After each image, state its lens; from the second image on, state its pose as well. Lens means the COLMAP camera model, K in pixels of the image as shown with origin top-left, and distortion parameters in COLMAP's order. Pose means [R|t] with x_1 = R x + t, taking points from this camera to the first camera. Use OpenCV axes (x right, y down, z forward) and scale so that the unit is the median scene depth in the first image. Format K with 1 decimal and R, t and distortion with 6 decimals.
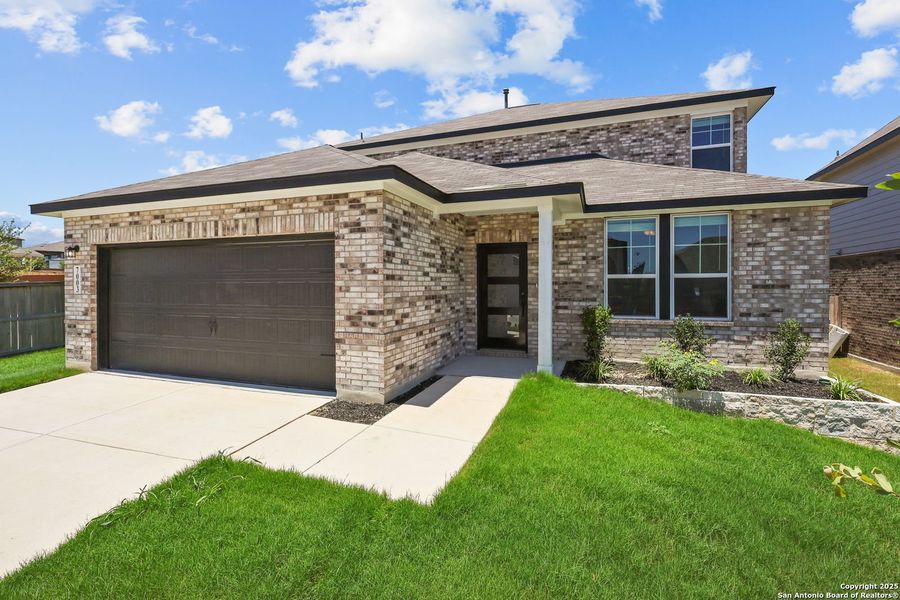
lens RADIAL K [[401.6, 0, 449.2], [0, 401.6, 283.1], [0, 0, 1]] dist [-0.001423, 0.000562]
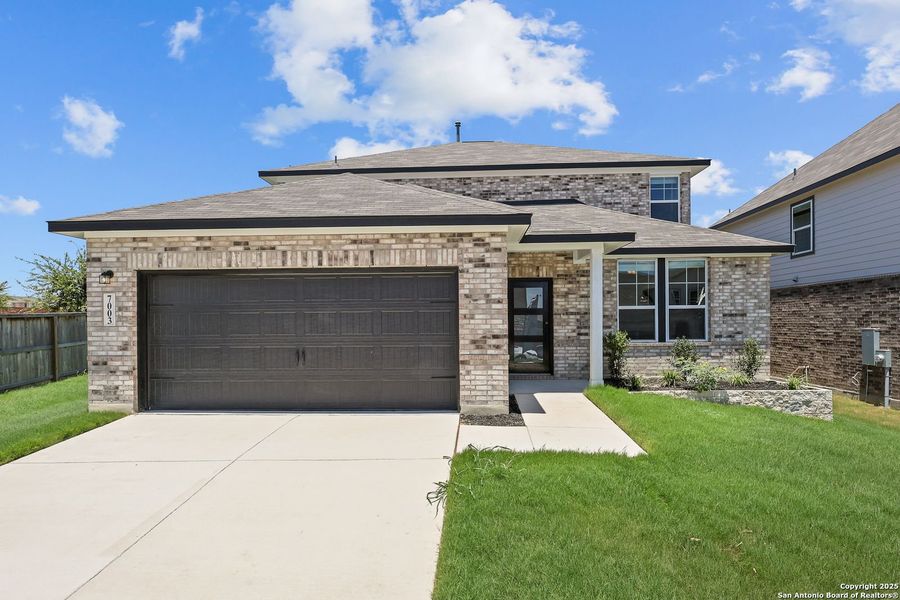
lens RADIAL K [[449.0, 0, 453.2], [0, 449.0, 317.1], [0, 0, 1]] dist [-0.001535, 0.001492]
pose [[0.956135, -0.003748, 0.292904, -0.544959], [0.005364, 0.999975, -0.004713, 0.017600], [-0.292879, 0.006077, 0.956130, -0.163563]]
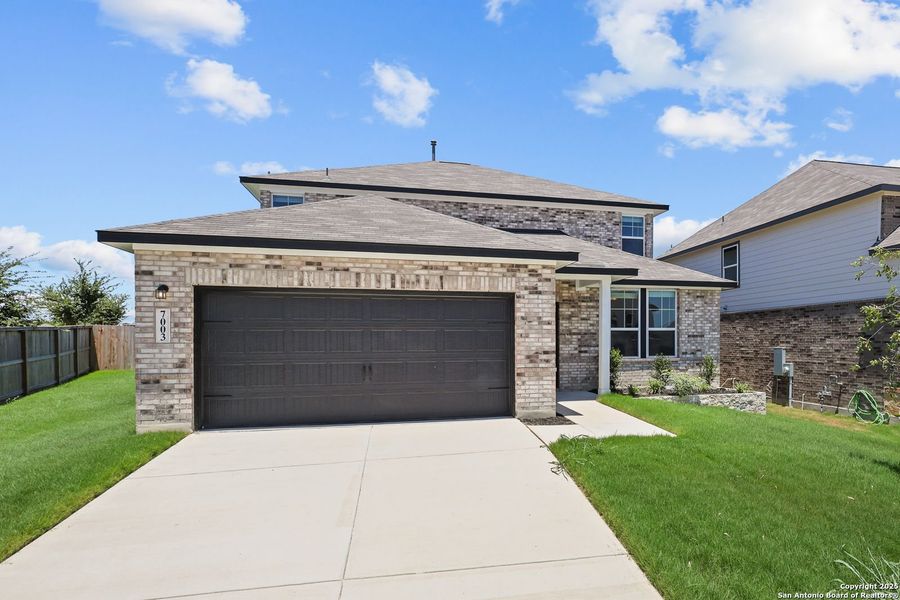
lens RADIAL K [[478.3, 0, 511.1], [0, 478.3, 336.6], [0, 0, 1]] dist [0.001523, 0.000388]
pose [[0.836795, 0.003021, 0.547509, -0.946015], [0.000159, 0.999983, -0.005759, 0.021894], [-0.547517, 0.004906, 0.836780, -0.252879]]
